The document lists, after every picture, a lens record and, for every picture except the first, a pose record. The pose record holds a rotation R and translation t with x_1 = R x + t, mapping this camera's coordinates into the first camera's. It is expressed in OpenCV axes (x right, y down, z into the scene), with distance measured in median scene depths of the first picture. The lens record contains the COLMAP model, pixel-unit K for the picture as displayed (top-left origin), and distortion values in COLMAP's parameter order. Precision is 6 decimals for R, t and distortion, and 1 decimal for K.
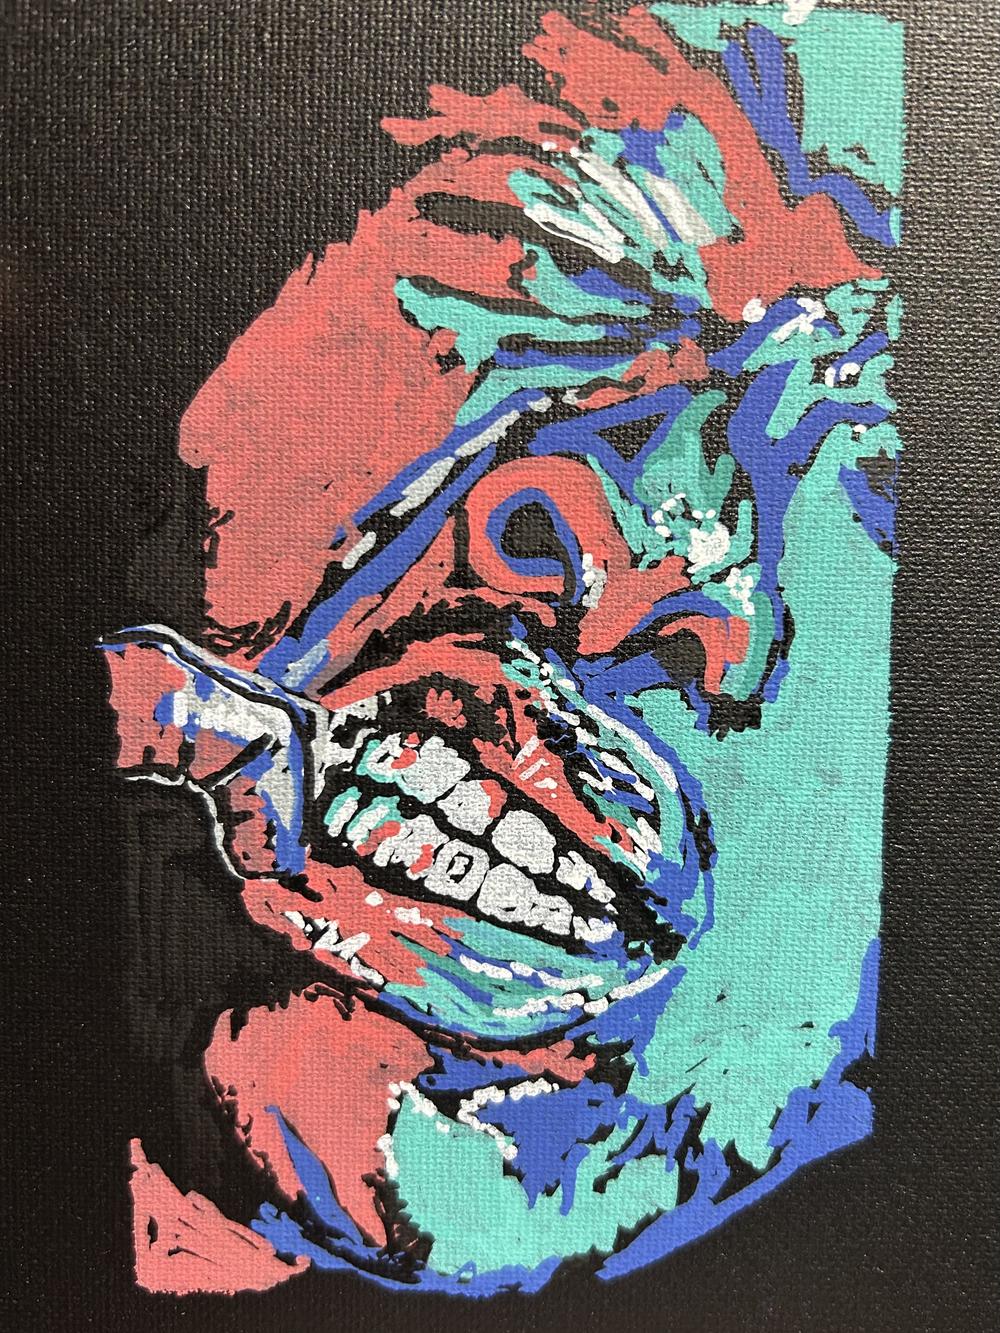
lens RADIAL K [[1009.1, 0, 502.3], [0, 1009.1, 666.6], [0, 0, 1]] dist [0.006571, 0.001119]
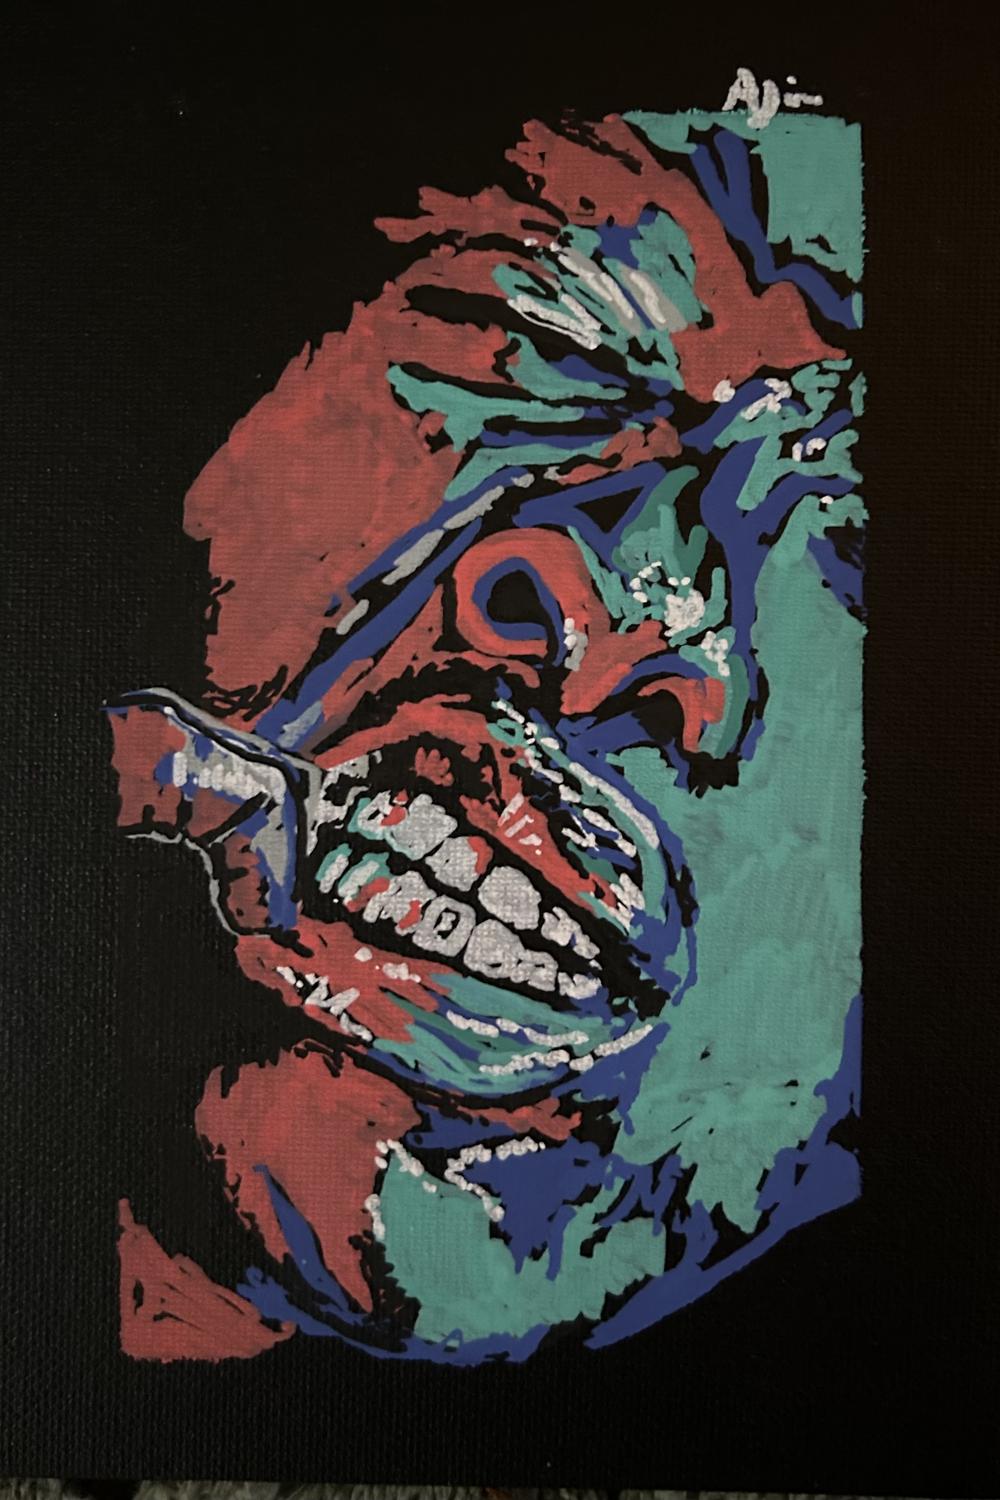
lens RADIAL K [[1123.0, 0, 495.9], [0, 1123.0, 750.2], [0, 0, 1]] dist [-0.057463, 0.000565]
pose [[0.999942, -0.004152, 0.009906, -0.003499], [0.003972, 0.999829, 0.018085, 0.003057], [-0.009980, -0.018045, 0.999787, -0.151084]]
